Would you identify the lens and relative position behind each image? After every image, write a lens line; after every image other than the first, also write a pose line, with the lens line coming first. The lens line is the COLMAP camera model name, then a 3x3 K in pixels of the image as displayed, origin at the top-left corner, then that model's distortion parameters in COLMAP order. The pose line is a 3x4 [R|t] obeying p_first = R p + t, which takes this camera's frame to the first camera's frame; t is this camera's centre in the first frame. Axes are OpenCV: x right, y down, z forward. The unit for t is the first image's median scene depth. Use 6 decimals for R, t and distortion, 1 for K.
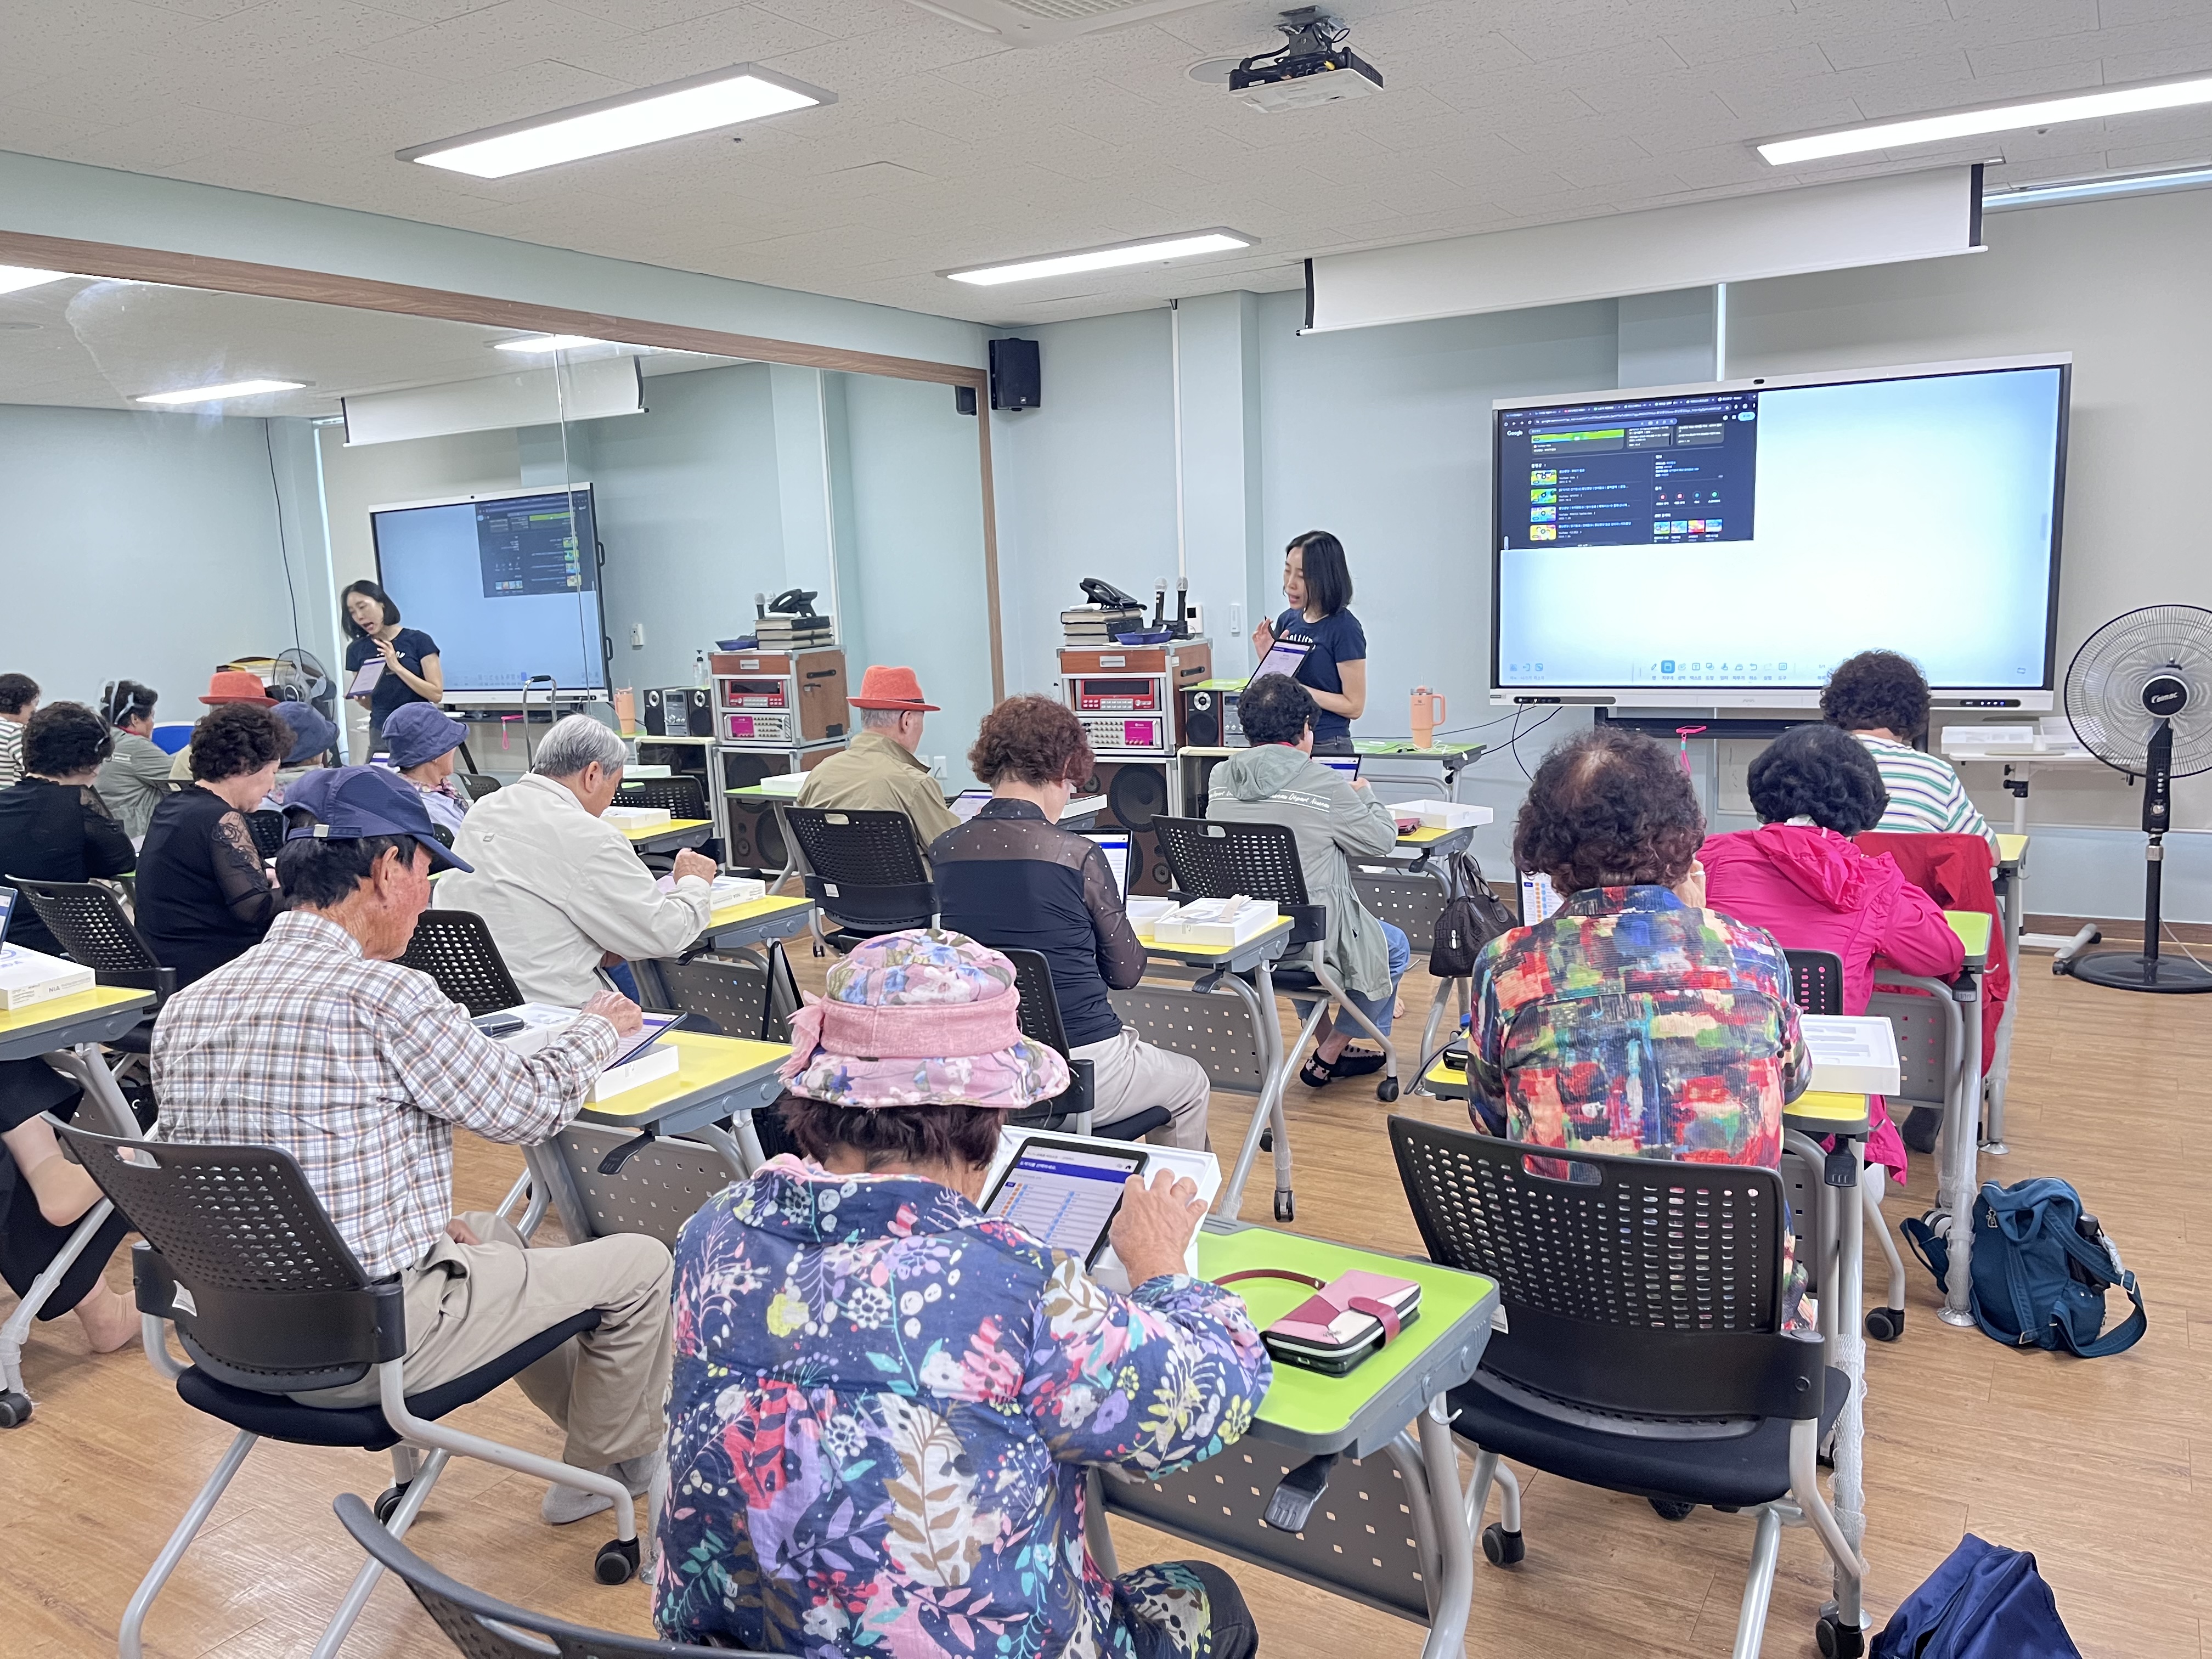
lens RADIAL K [[1678.8, 0, 1108.5], [0, 1678.8, 832.8], [0, 0, 1]] dist [0.004692, -0.000578]
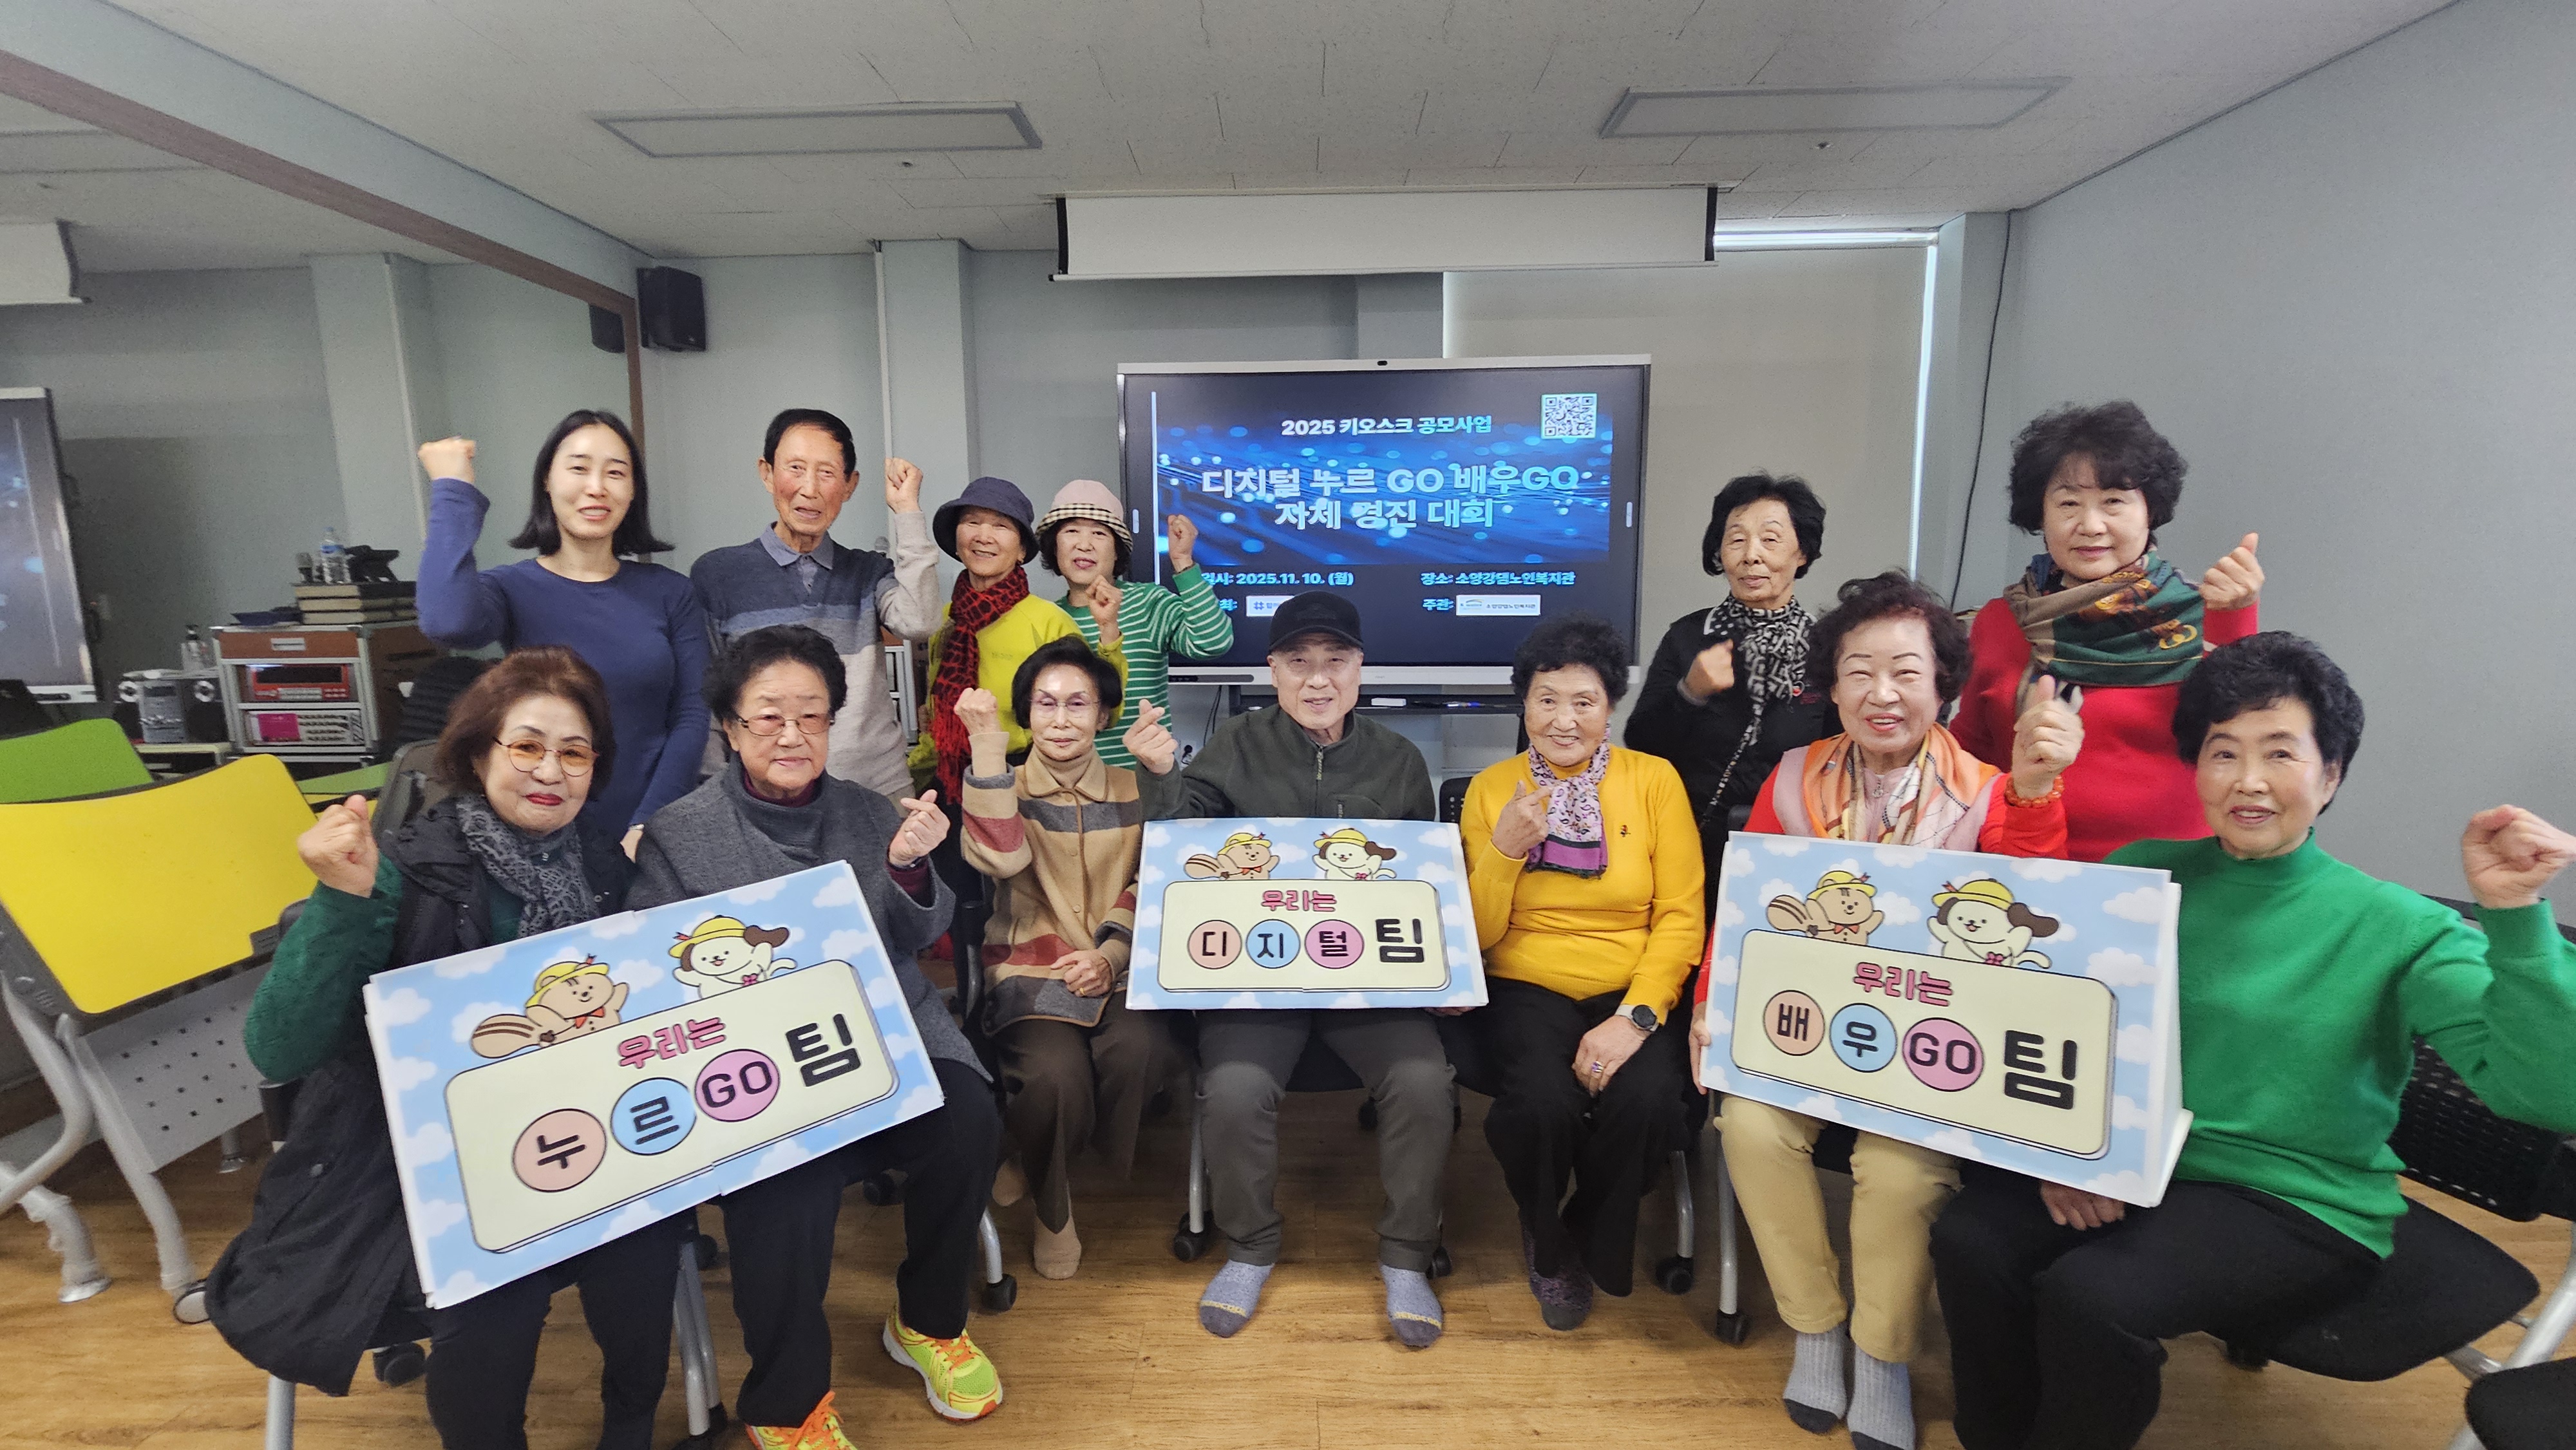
lens RADIAL K [[1012.5, 0, 1290.1], [0, 1012.5, 713.7], [0, 0, 1]] dist [-0.000357, -0.000092]
pose [[0.865116, -0.055975, 0.498438, -0.052630], [0.057078, 0.998285, 0.013041, -0.049635], [-0.498313, 0.017168, 0.866827, 0.383885]]
